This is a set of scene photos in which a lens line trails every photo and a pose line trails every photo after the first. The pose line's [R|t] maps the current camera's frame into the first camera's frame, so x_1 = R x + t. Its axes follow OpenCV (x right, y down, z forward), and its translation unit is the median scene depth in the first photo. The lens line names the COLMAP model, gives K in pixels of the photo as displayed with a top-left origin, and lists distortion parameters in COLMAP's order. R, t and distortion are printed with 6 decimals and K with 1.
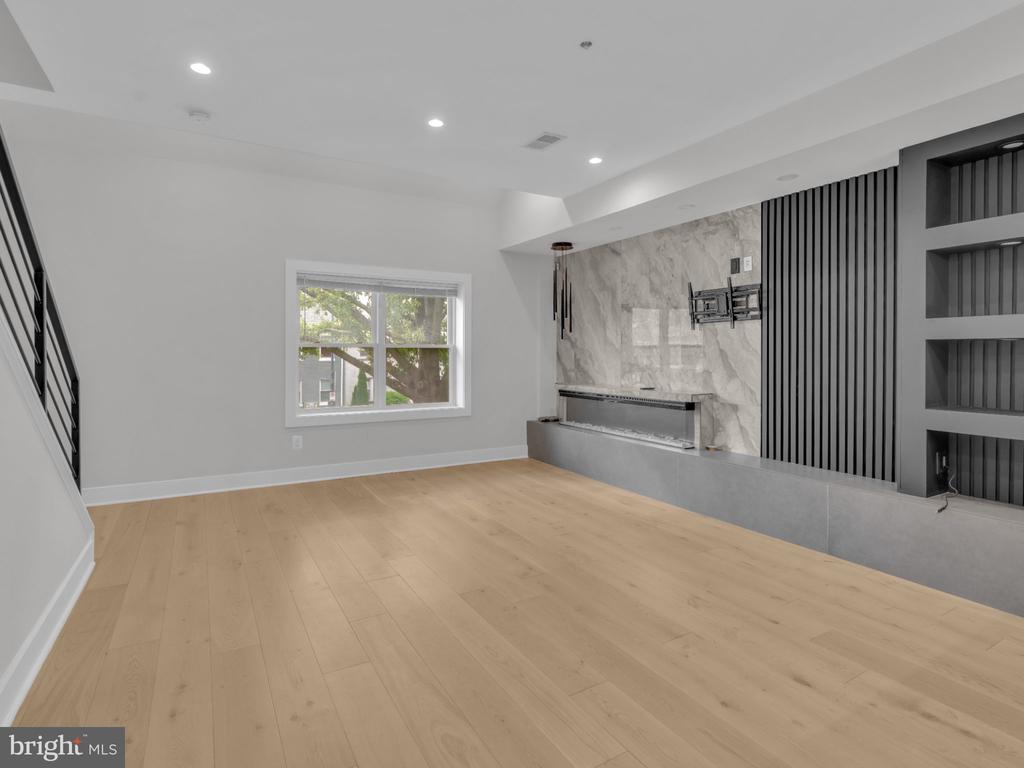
lens RADIAL K [[535.9, 0, 502.5], [0, 535.9, 353.6], [0, 0, 1]] dist [-0.002143, 0.000704]
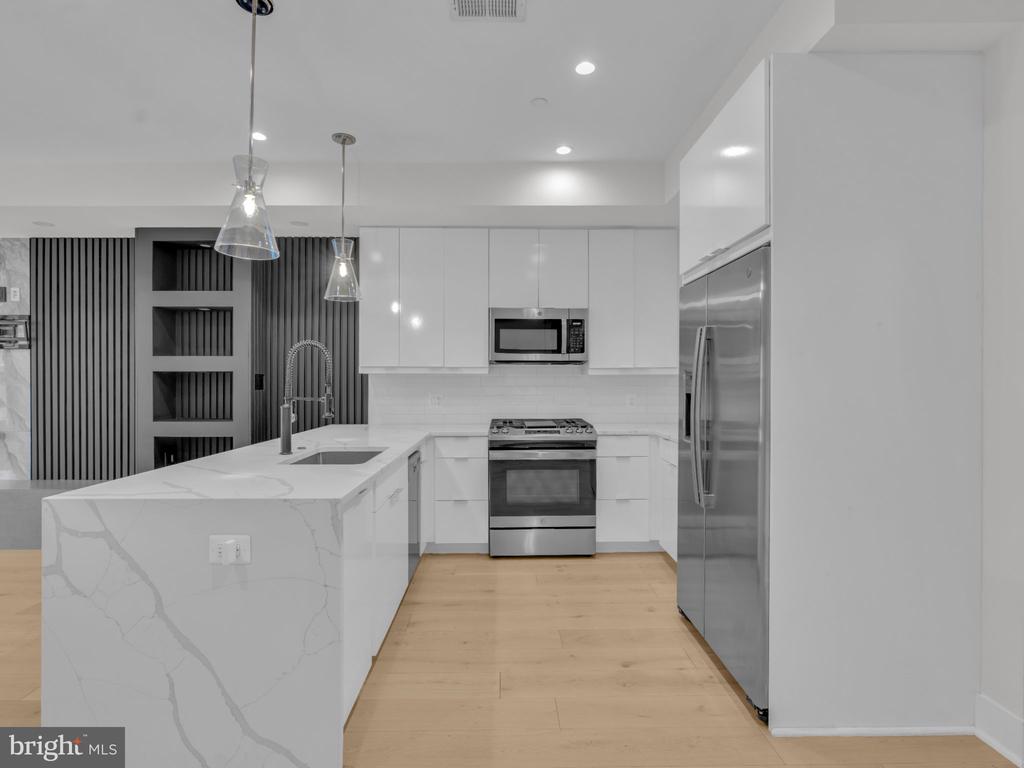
lens RADIAL K [[524.0, 0, 512.2], [0, 524.0, 382.9], [0, 0, 1]] dist [-0.003501, 0.000815]
pose [[0.487895, -0.005612, 0.872884, 0.045862], [0.001908, 0.999984, 0.005363, -0.001416], [-0.872900, -0.000952, 0.487898, -0.314940]]
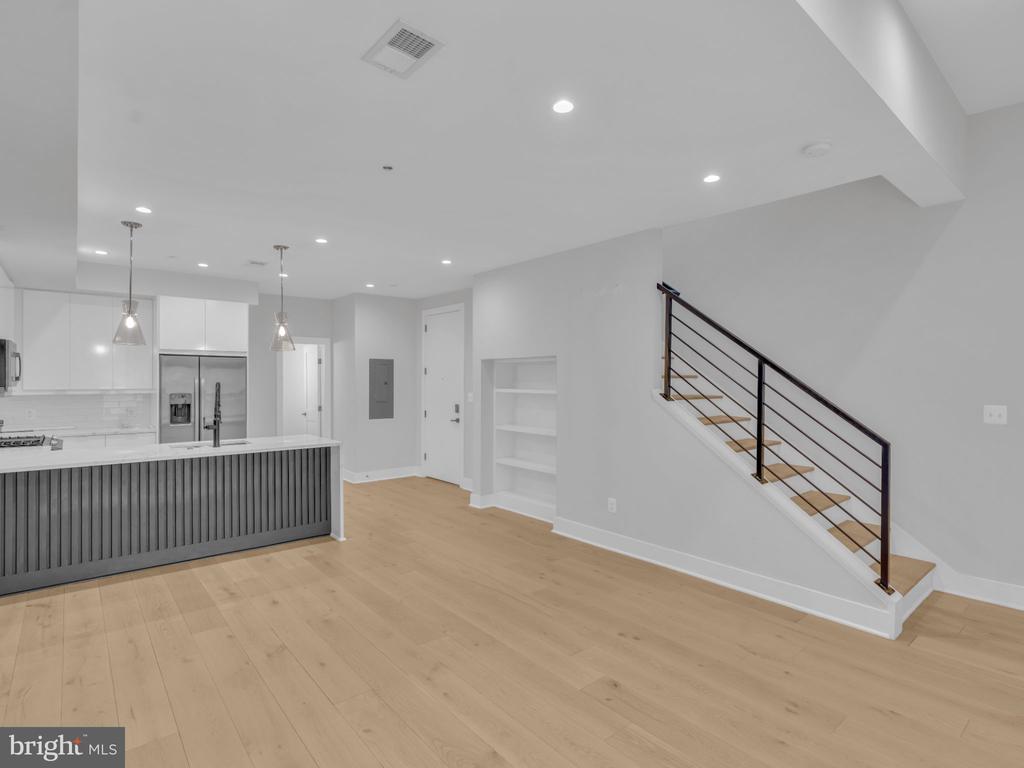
lens RADIAL K [[538.8, 0, 523.1], [0, 538.8, 382.1], [0, 0, 1]] dist [-0.014993, 0.000848]
pose [[-0.981315, -0.001294, -0.192405, 0.049694], [-0.002202, 0.999987, 0.004507, -0.051177], [0.192397, 0.004846, -0.981305, 1.331519]]
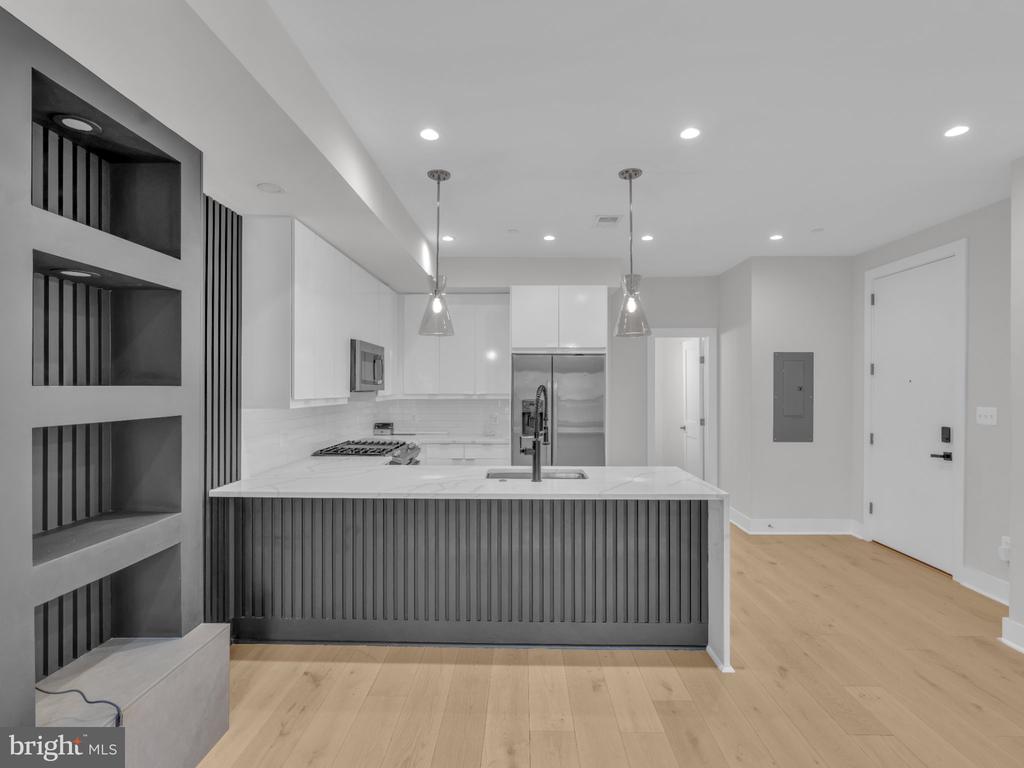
lens RADIAL K [[524.9, 0, 507.4], [0, 524.9, 389.4], [0, 0, 1]] dist [-0.003505, 0.000776]
pose [[-0.856601, -0.004716, 0.515958, 0.110523], [-0.000287, 0.999962, 0.008664, -0.045912], [-0.515979, 0.007274, -0.856570, 0.807636]]
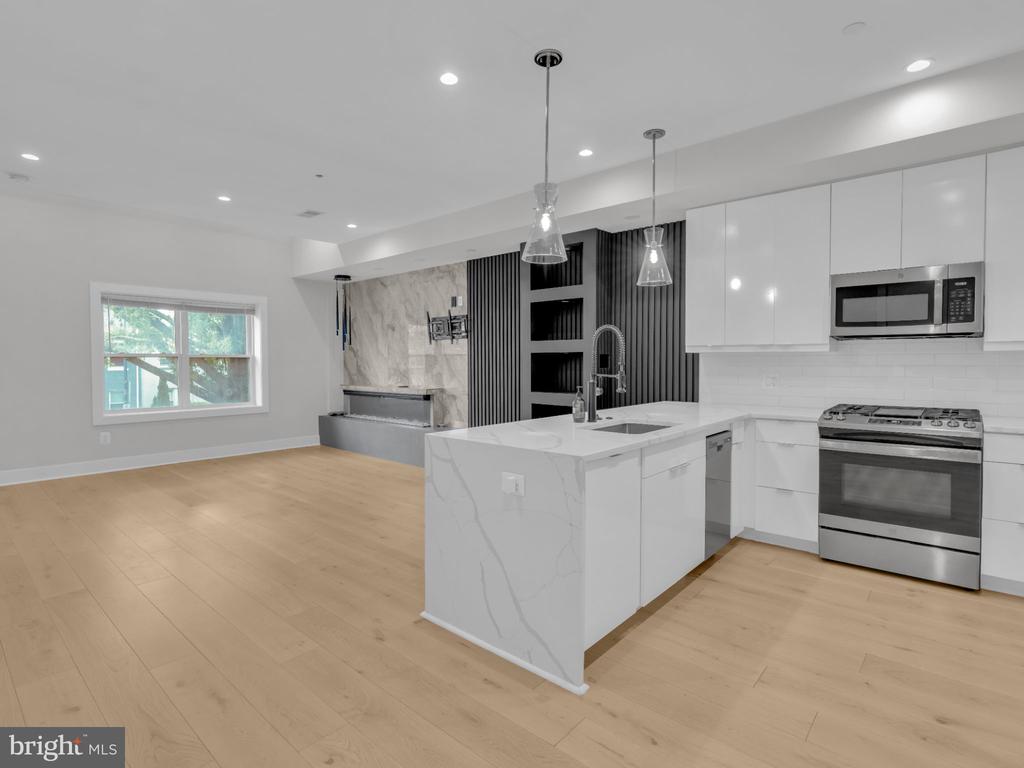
lens RADIAL K [[527.9, 0, 503.1], [0, 527.9, 375.1], [0, 0, 1]] dist [-0.006032, 0.000607]
pose [[0.949464, -0.013602, 0.313582, 0.103148], [0.005099, 0.999597, 0.027918, -0.001221], [-0.313836, -0.024909, 0.949151, -0.436759]]
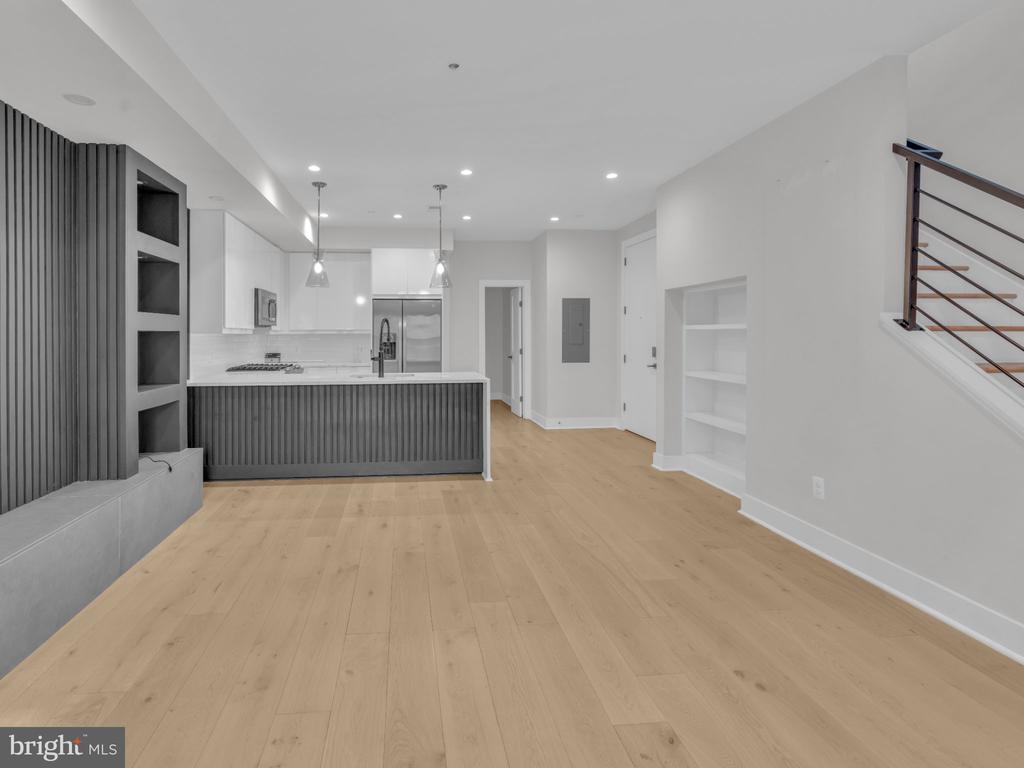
lens RADIAL K [[552.7, 0, 446.4], [0, 552.7, 337.1], [0, 0, 1]] dist [-0.012637, 0.000010]
pose [[-0.907366, -0.001134, 0.420340, -0.185430], [0.002659, 0.999961, 0.008436, -0.014443], [-0.420333, 0.008772, -0.907328, 1.203734]]
